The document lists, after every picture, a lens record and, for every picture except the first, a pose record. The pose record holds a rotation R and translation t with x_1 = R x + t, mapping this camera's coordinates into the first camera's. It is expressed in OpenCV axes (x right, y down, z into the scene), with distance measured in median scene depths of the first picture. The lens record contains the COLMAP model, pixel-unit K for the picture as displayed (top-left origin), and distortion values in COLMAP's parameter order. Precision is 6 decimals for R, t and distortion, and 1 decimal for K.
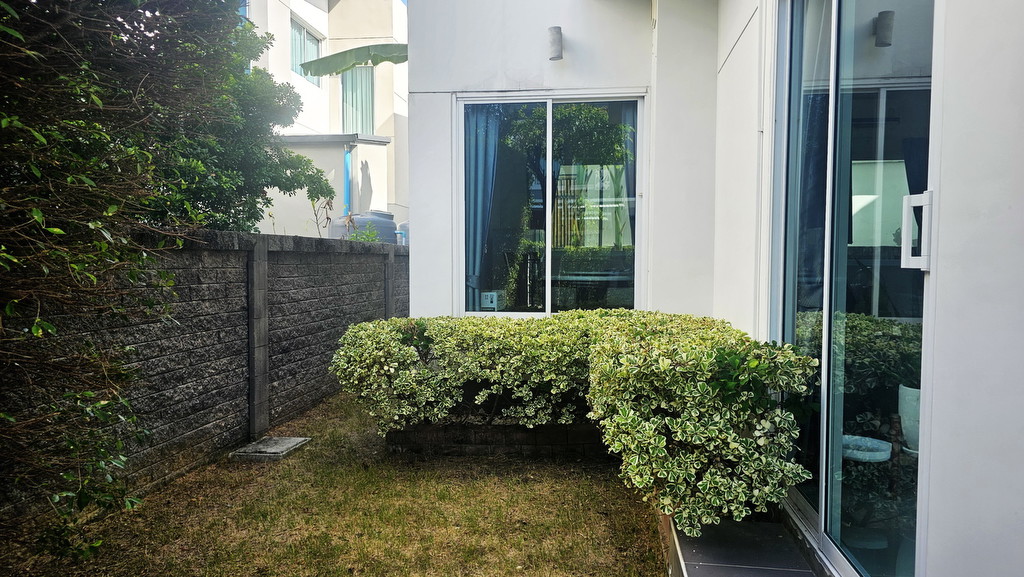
lens RADIAL K [[699.5, 0, 513.3], [0, 699.5, 284.2], [0, 0, 1]] dist [0.029684, -0.001613]
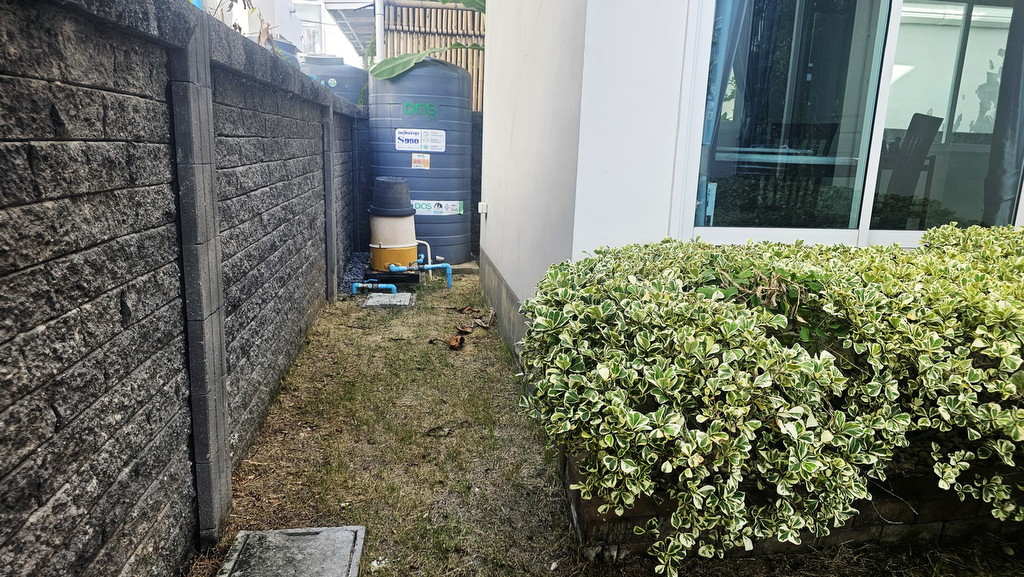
lens RADIAL K [[699.5, 0, 515.5], [0, 699.5, 293.0], [0, 0, 1]] dist [0.029684, -0.001613]
pose [[0.958820, -0.023765, 0.283019, -0.335974], [-0.027219, 0.984217, 0.174859, 0.005367], [-0.282708, -0.175361, 0.943040, 0.639439]]
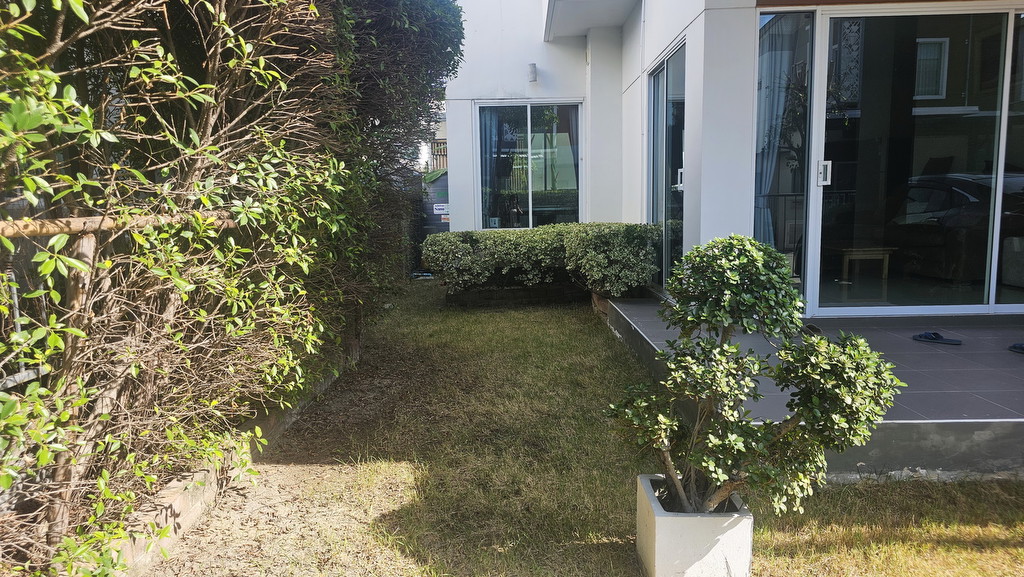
lens RADIAL K [[699.5, 0, 513.8], [0, 699.5, 284.1], [0, 0, 1]] dist [0.029684, -0.001613]
pose [[0.991183, -0.039678, 0.126423, -0.239295], [0.030071, 0.996576, 0.077014, 0.049865], [-0.129046, -0.072533, 0.988982, -0.800633]]
